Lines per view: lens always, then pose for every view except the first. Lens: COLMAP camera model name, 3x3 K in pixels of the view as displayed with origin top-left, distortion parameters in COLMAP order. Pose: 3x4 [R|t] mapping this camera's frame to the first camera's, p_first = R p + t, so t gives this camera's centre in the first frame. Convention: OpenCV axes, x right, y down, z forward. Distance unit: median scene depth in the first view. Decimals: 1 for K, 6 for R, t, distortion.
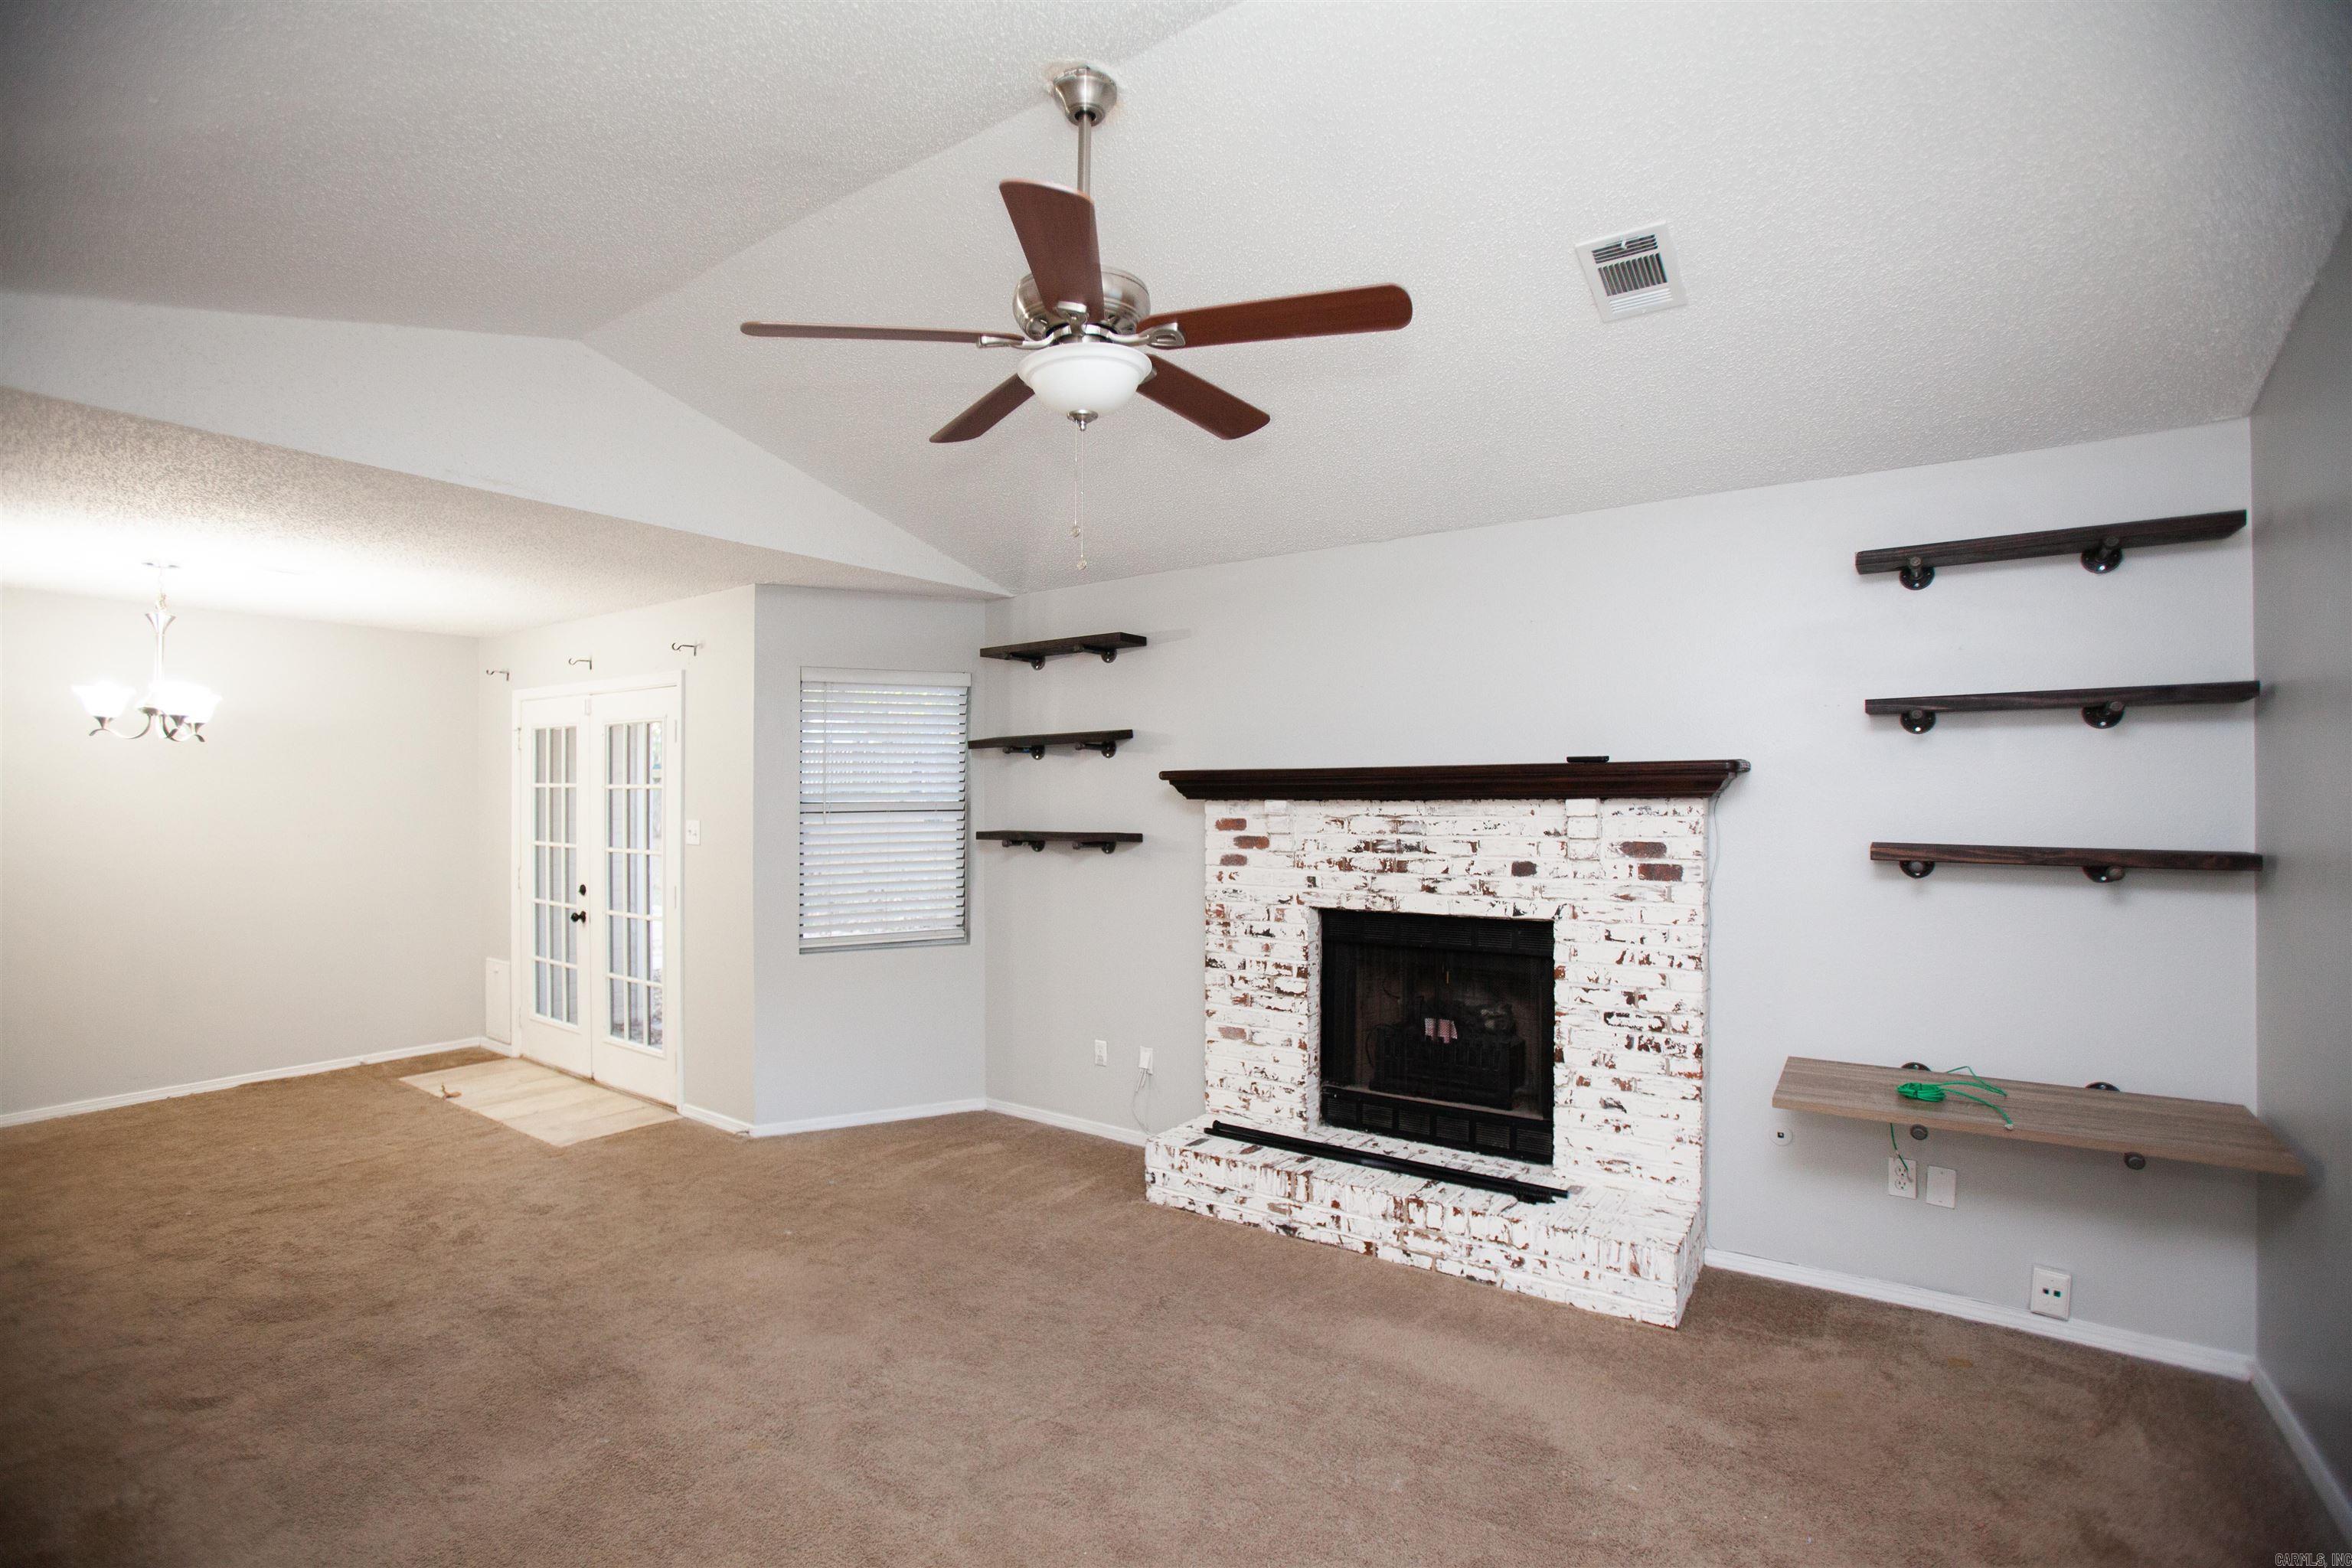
lens RADIAL K [[1071.1, 0, 1176.0], [0, 1071.1, 784.0], [0, 0, 1]] dist [-0.084833, 0.035230]
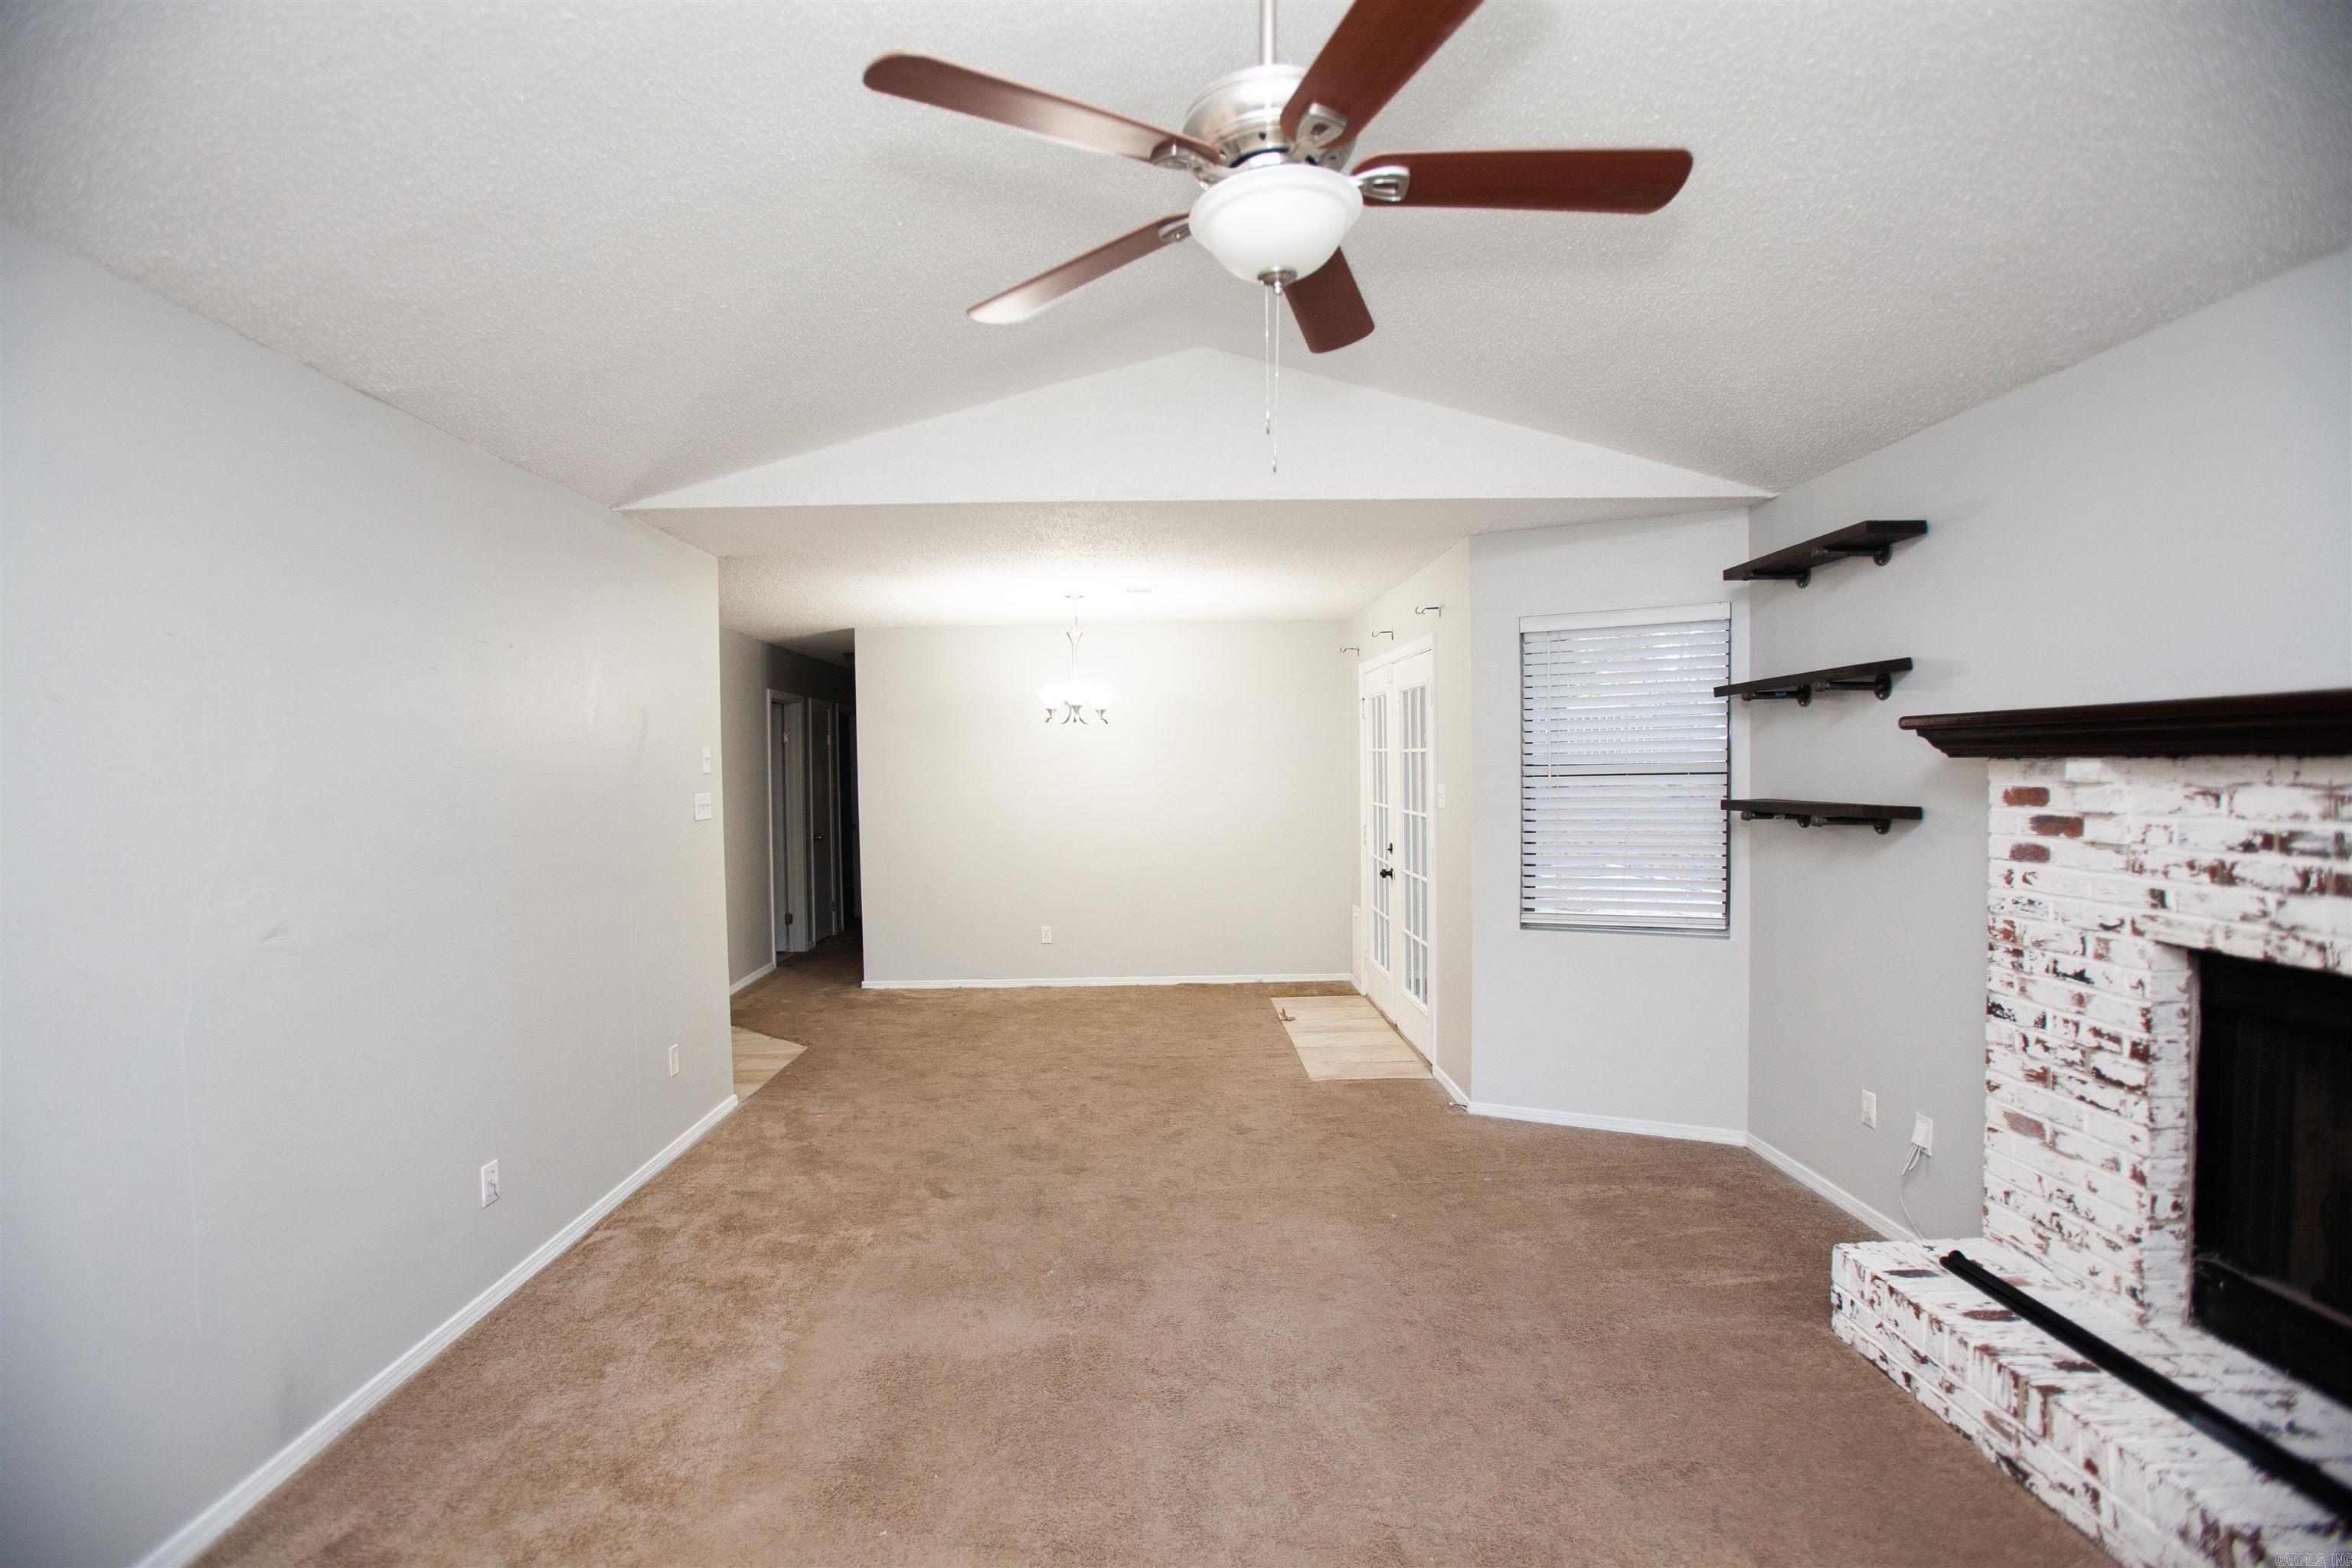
lens RADIAL K [[1082.5, 0, 1176.0], [0, 1082.5, 784.0], [0, 0, 1]] dist [-0.050734, 0.022588]
pose [[0.592266, 0.005587, -0.805723, 0.266796], [0.025787, 0.999332, 0.025885, 0.001312], [0.805330, -0.036108, 0.591727, 0.235665]]
